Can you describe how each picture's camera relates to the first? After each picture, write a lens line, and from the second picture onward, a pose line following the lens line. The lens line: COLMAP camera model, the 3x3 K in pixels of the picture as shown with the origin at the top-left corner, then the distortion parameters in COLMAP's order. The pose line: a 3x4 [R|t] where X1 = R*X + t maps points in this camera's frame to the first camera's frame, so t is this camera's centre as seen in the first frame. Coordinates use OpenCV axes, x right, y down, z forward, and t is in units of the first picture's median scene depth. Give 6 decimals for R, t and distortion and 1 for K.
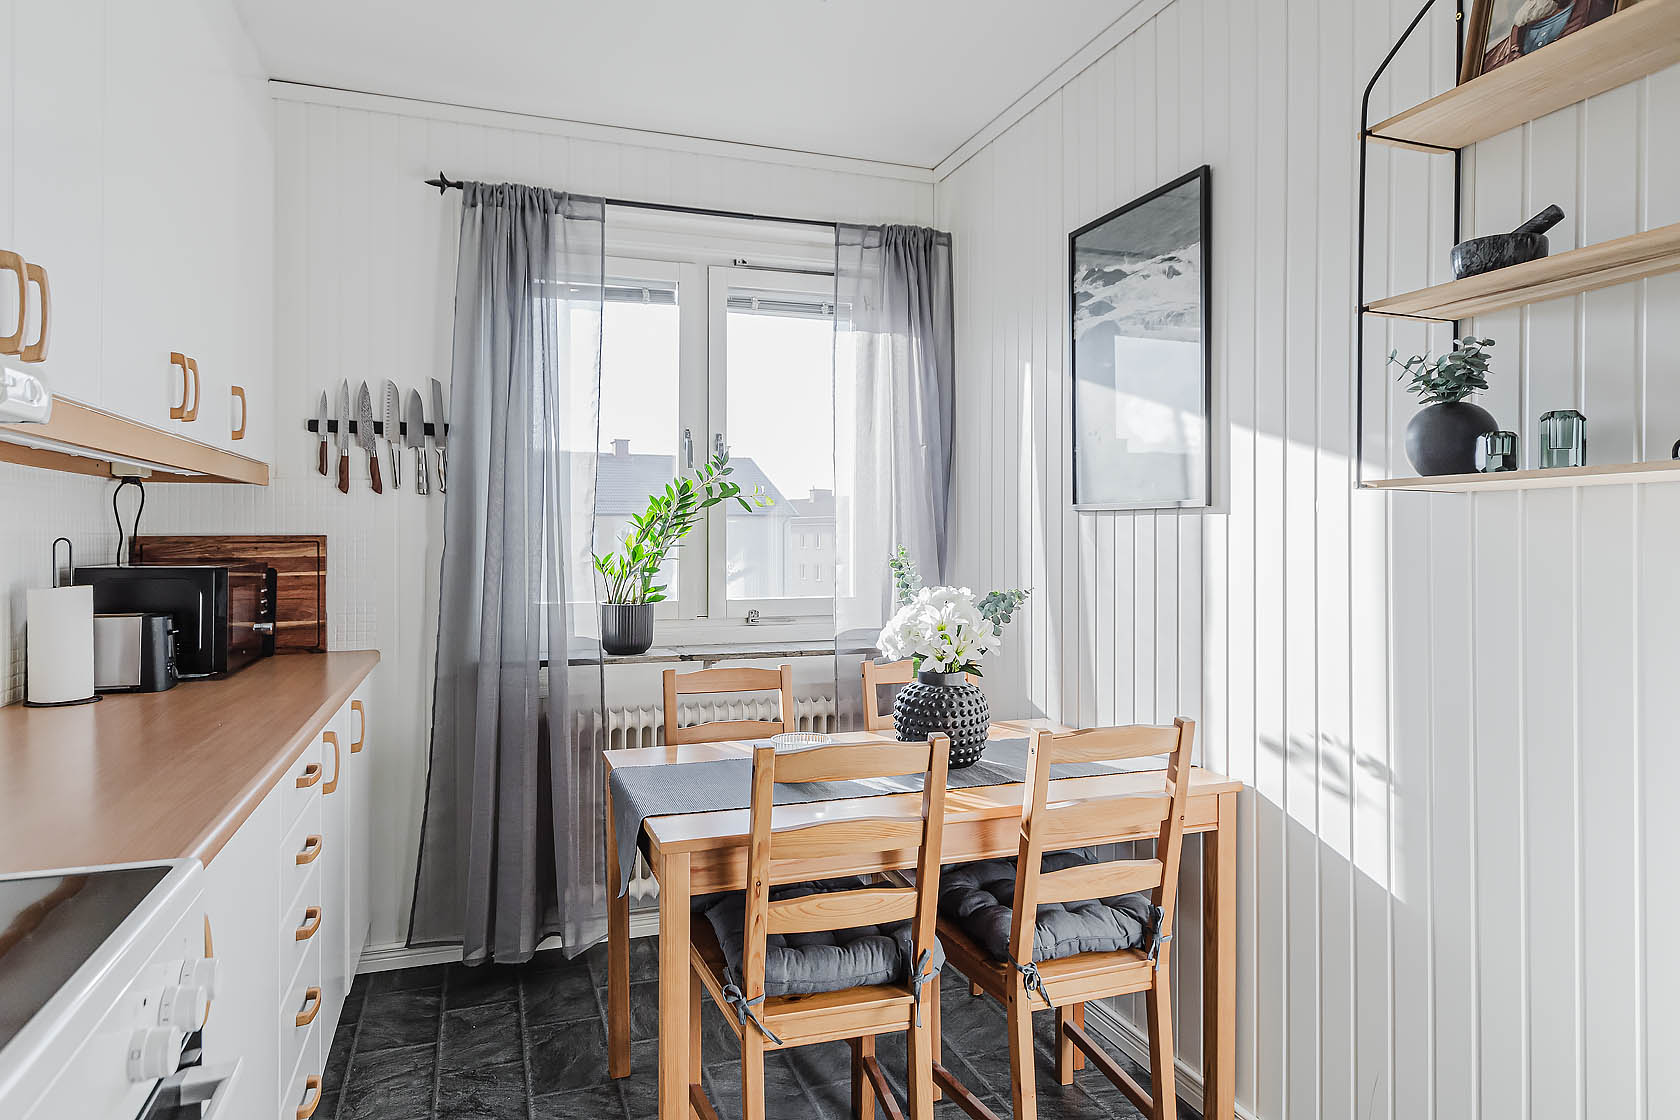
lens RADIAL K [[1008.7, 0, 838.0], [0, 1008.7, 522.9], [0, 0, 1]] dist [0.004208, 0.000664]
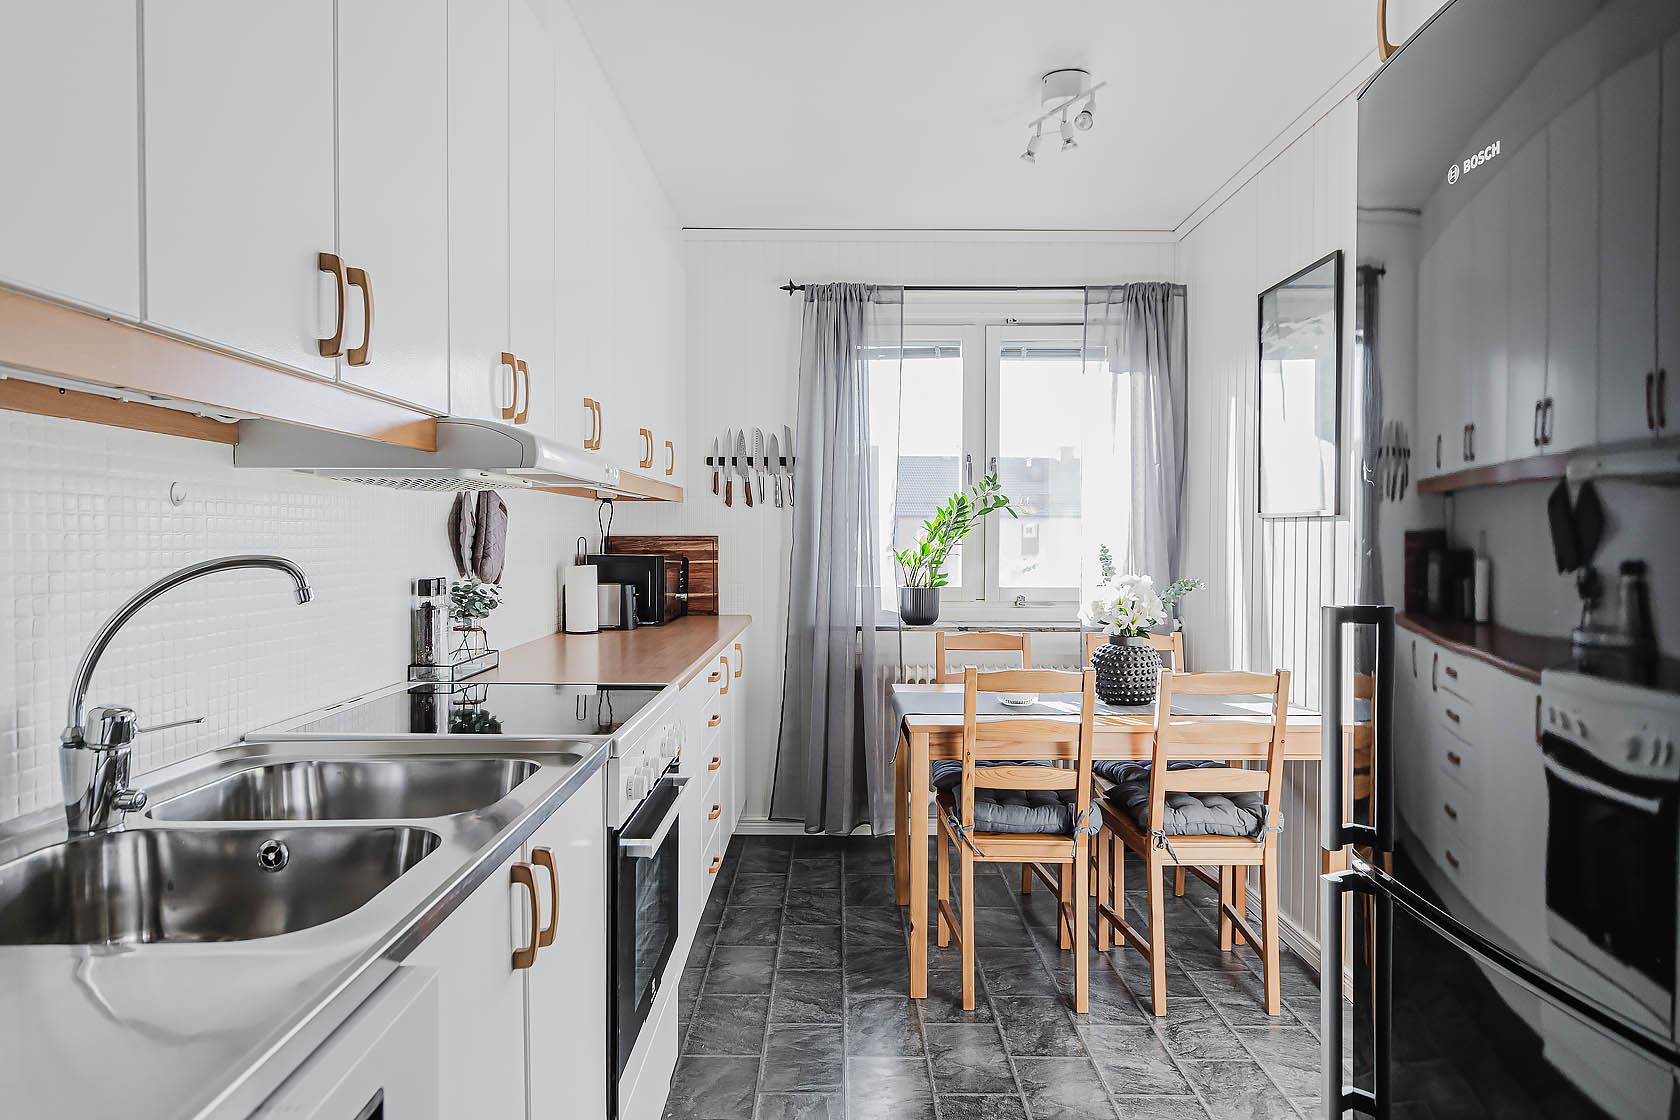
lens RADIAL K [[1011.7, 0, 837.9], [0, 1011.7, 541.1], [0, 0, 1]] dist [-0.002218, -0.000876]
pose [[0.942941, 0.004360, -0.332931, 0.153812], [0.001111, 0.999867, 0.016240, -0.003819], [0.332958, -0.015684, 0.942811, -0.343193]]
